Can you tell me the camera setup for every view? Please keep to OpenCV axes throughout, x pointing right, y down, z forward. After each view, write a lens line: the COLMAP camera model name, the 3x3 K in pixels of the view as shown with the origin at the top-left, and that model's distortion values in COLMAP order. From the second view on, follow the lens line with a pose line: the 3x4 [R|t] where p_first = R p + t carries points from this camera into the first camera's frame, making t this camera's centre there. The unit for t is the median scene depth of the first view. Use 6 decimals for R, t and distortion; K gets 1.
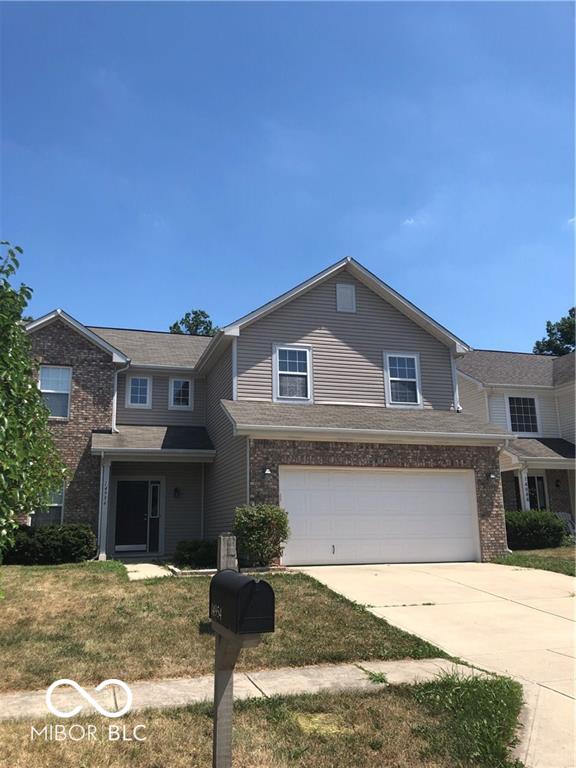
lens RADIAL K [[642.0, 0, 283.6], [0, 642.0, 380.7], [0, 0, 1]] dist [0.031907, -0.066137]
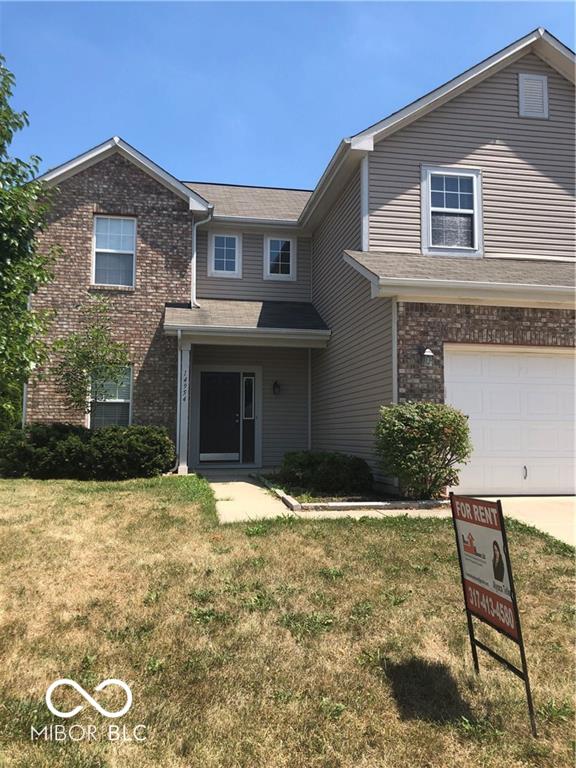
lens RADIAL K [[642.0, 0, 276.4], [0, 642.0, 382.3], [0, 0, 1]] dist [0.031907, -0.066137]
pose [[0.990382, 0.011476, -0.137885, -0.072131], [0.009226, 0.988859, 0.148566, 0.063593], [0.138054, -0.148409, 0.979242, 0.299958]]
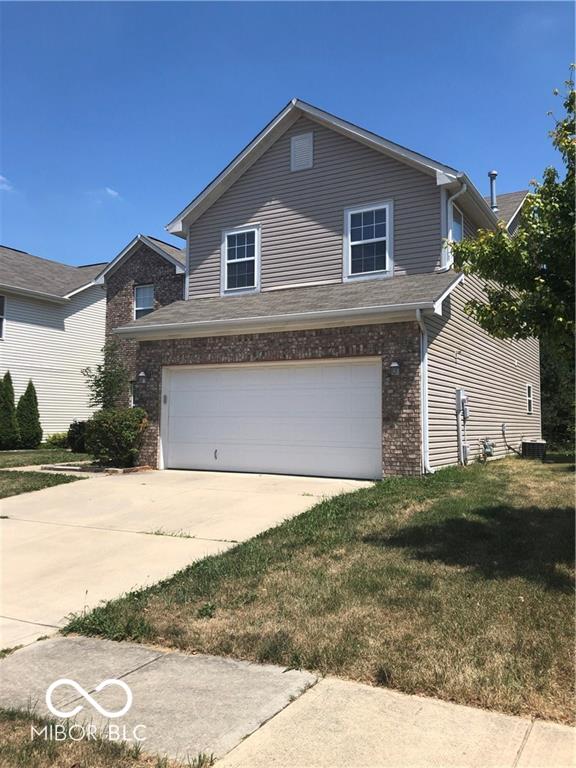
lens RADIAL K [[642.0, 0, 288.3], [0, 642.0, 390.4], [0, 0, 1]] dist [0.031907, -0.066137]
pose [[0.695534, -0.022598, -0.718138, 0.698398], [0.148206, 0.982523, 0.112624, 0.075261], [0.703042, -0.184766, 0.686727, 0.407960]]
